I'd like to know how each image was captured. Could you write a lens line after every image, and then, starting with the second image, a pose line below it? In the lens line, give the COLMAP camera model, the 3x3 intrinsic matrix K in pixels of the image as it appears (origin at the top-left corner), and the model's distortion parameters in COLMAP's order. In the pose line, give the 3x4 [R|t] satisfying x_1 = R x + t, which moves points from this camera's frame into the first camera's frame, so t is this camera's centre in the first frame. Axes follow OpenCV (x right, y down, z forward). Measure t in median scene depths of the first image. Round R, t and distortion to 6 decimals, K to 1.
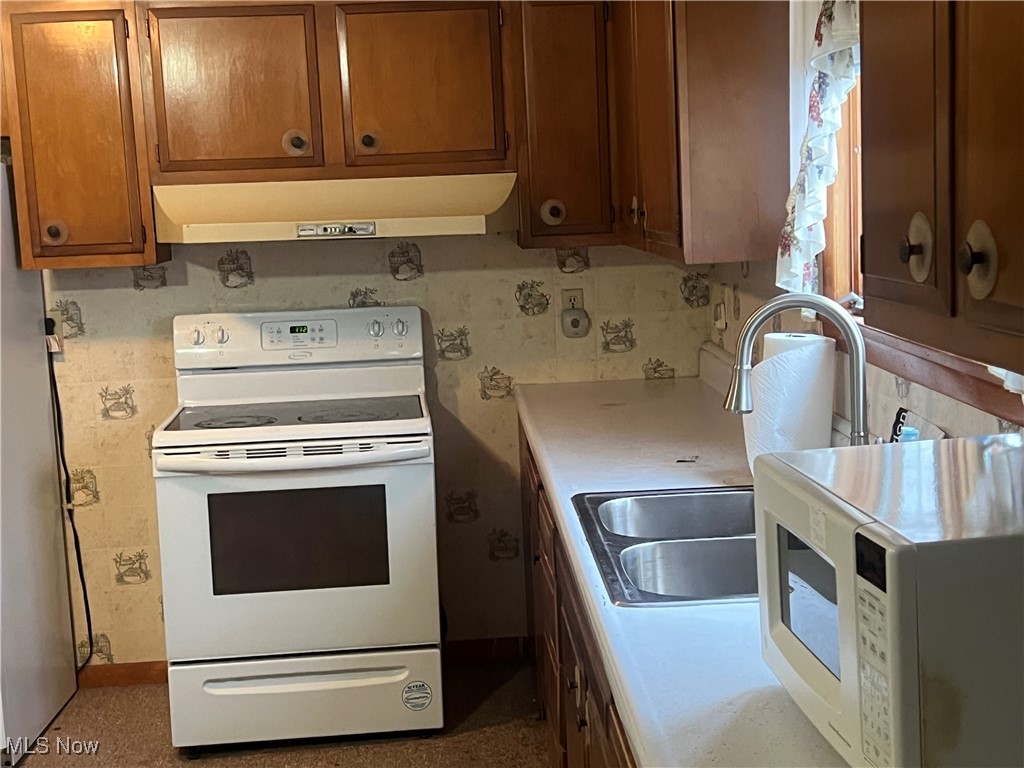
lens RADIAL K [[1501.1, 0, 521.3], [0, 1501.1, 391.7], [0, 0, 1]] dist [0.115521, 0.000000]
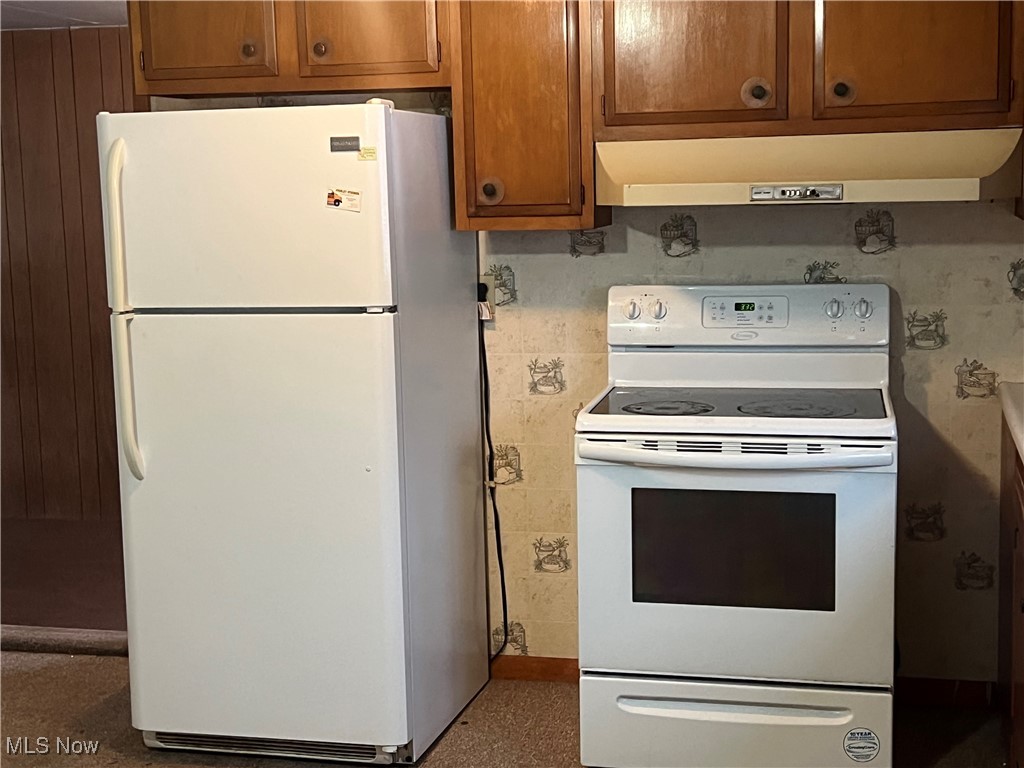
lens RADIAL K [[1501.1, 0, 513.8], [0, 1501.1, 394.1], [0, 0, 1]] dist [0.115521, 0.000000]
pose [[0.954810, 0.061966, -0.290685, -0.017867], [-0.056030, 0.998016, 0.028706, -0.007804], [0.291887, -0.011122, 0.956388, 0.117749]]
